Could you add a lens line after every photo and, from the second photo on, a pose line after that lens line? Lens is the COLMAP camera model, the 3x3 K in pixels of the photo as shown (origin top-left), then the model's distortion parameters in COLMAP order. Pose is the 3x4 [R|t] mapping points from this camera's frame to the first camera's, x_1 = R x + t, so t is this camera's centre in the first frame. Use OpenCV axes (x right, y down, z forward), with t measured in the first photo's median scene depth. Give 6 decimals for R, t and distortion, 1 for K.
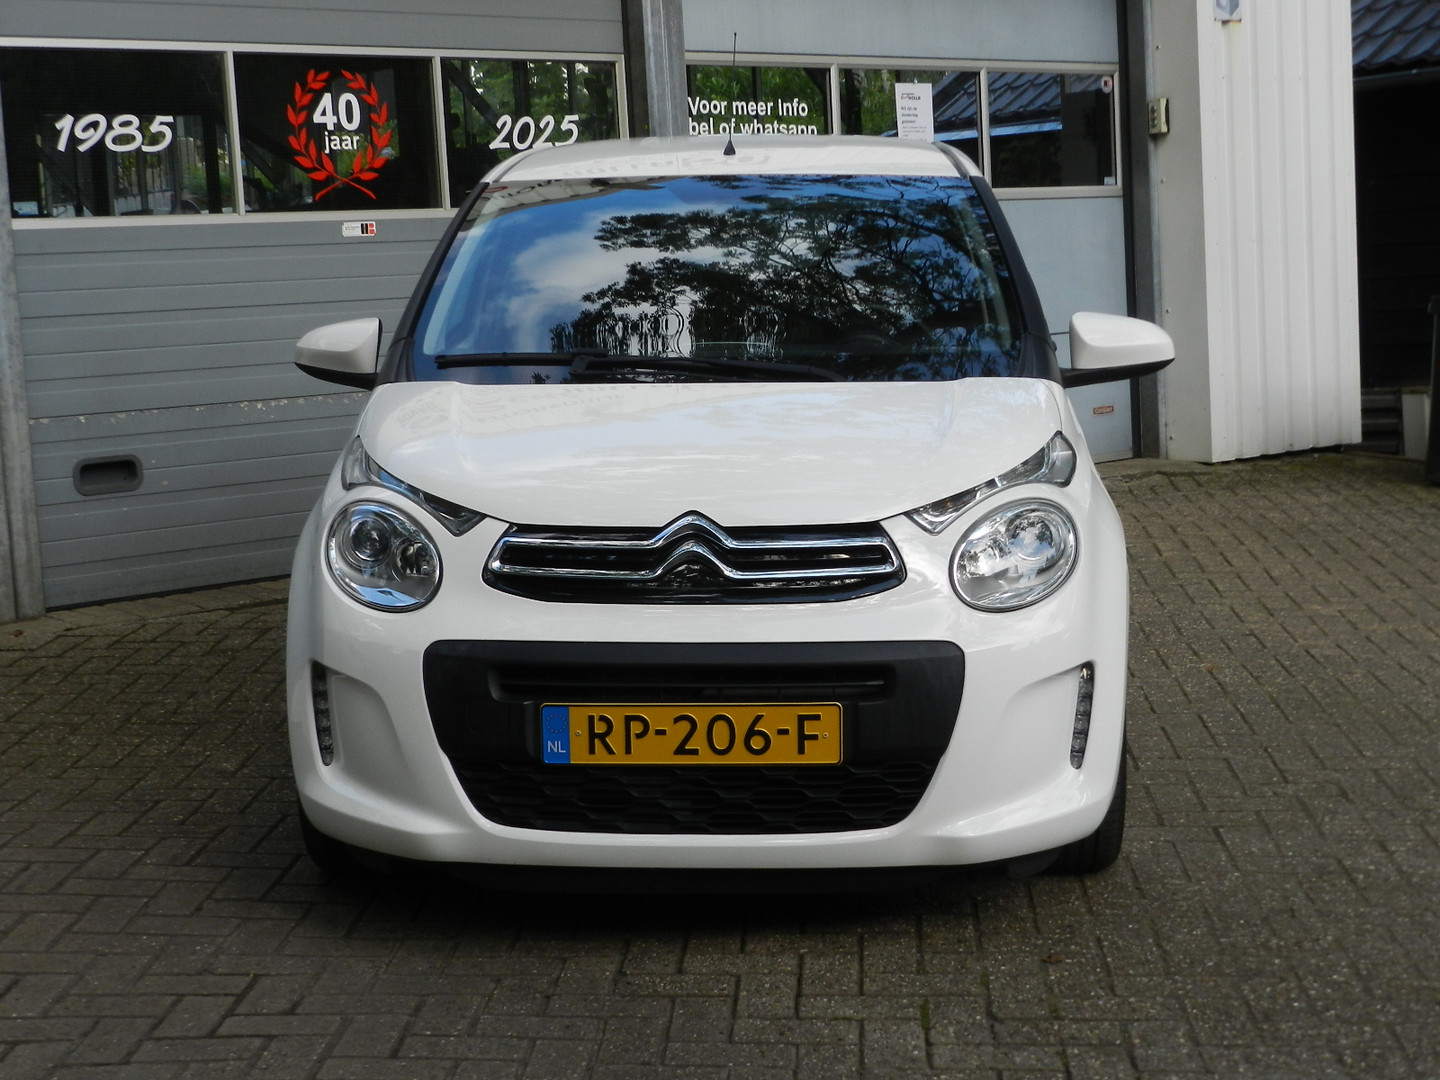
lens RADIAL K [[2327.4, 0, 720.0], [0, 2327.4, 540.0], [0, 0, 1]] dist [0.011597, -0.055266]
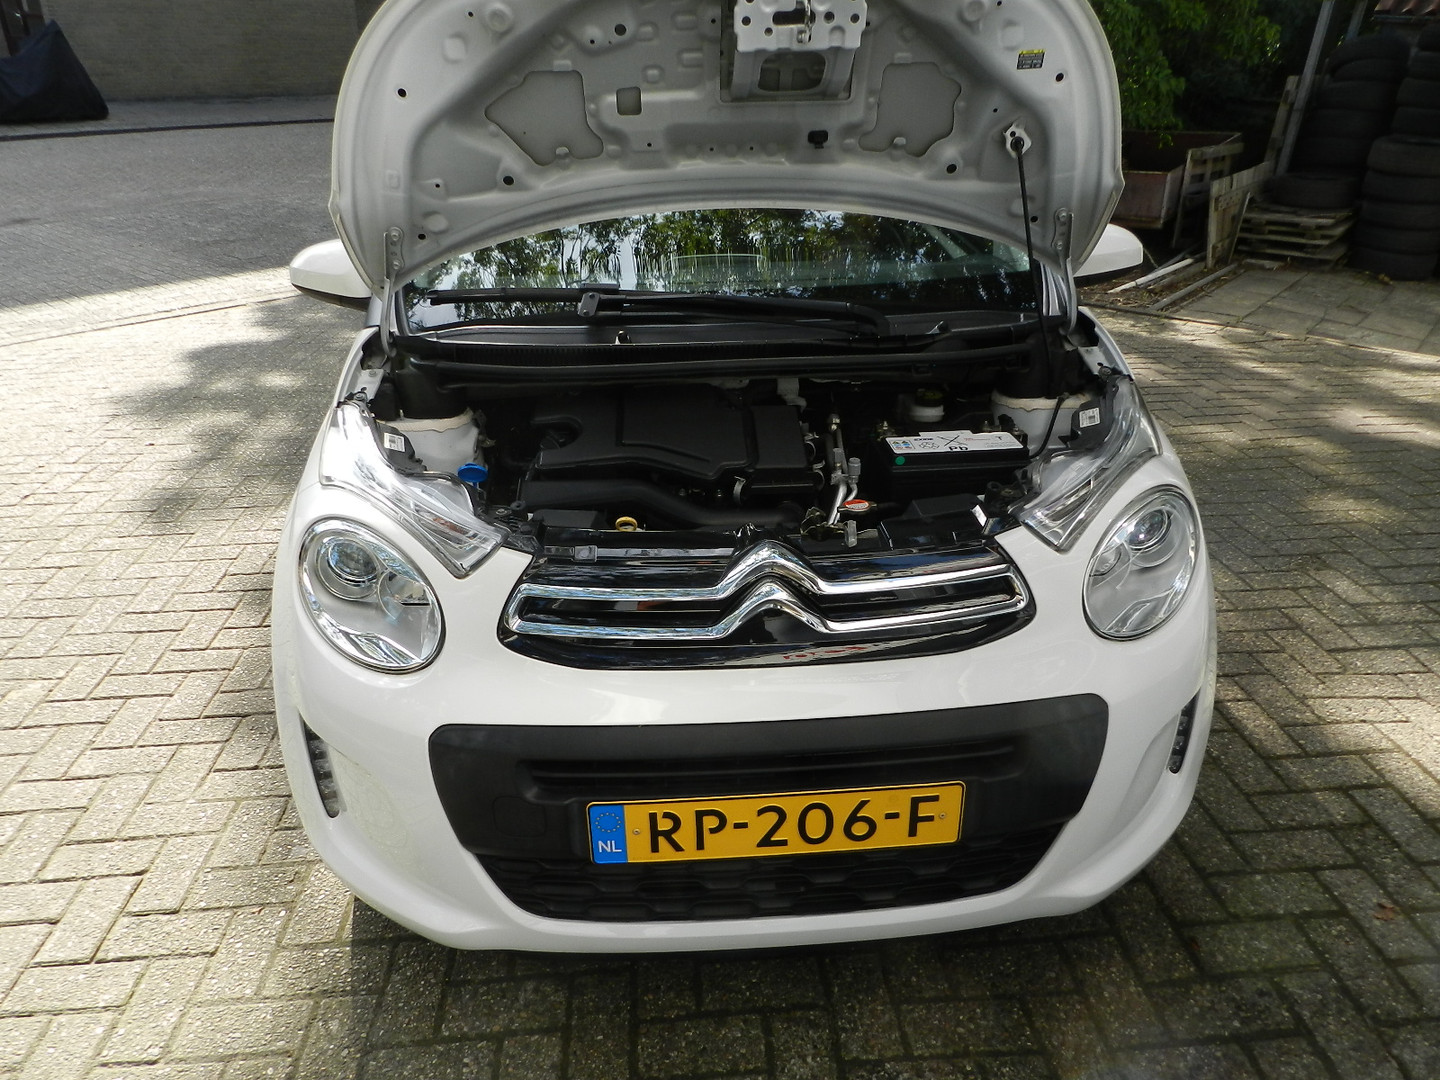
lens RADIAL K [[956.0, 0, 720.0], [0, 956.0, 540.0], [0, 0, 1]] dist [0.022465, -0.031414]
pose [[0.992455, -0.049574, 0.112141, -0.064531], [0.017901, 0.963401, 0.267467, -0.099302], [-0.121296, -0.263441, 0.957019, 0.711013]]
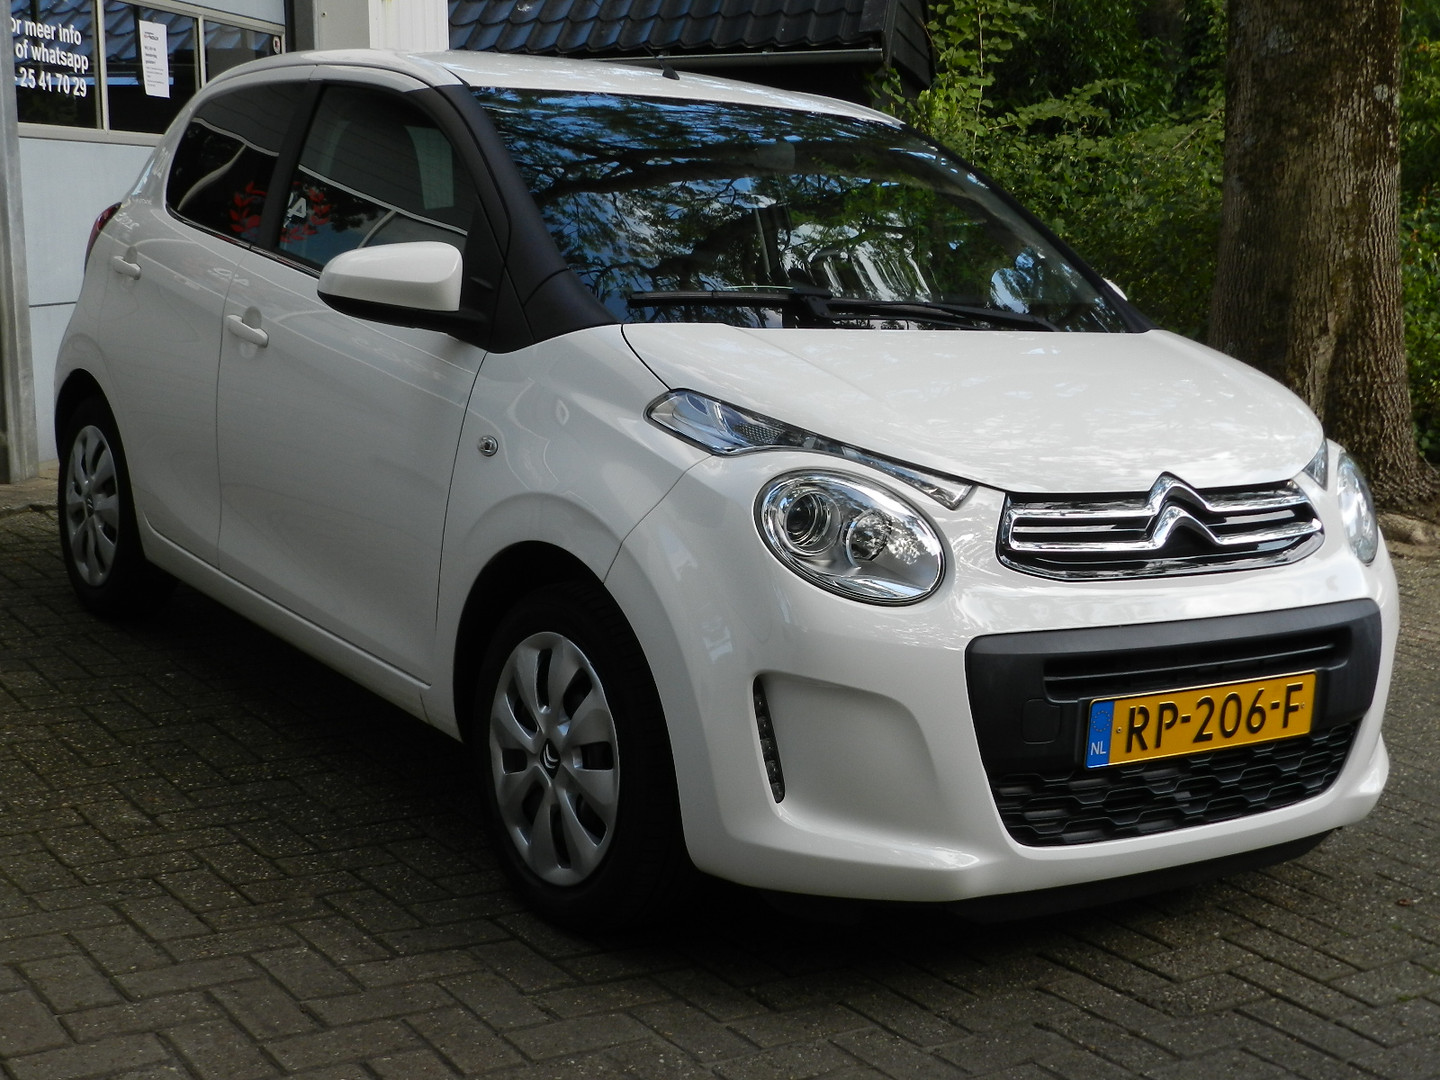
lens RADIAL K [[1981.4, 0, 720.0], [0, 1981.4, 540.0], [0, 0, 1]] dist [0.004531, -0.009121]
pose [[0.789418, -0.045453, 0.612172, -0.630861], [0.025207, 0.998814, 0.041655, -0.022900], [-0.613339, -0.017452, 0.789627, 0.506755]]
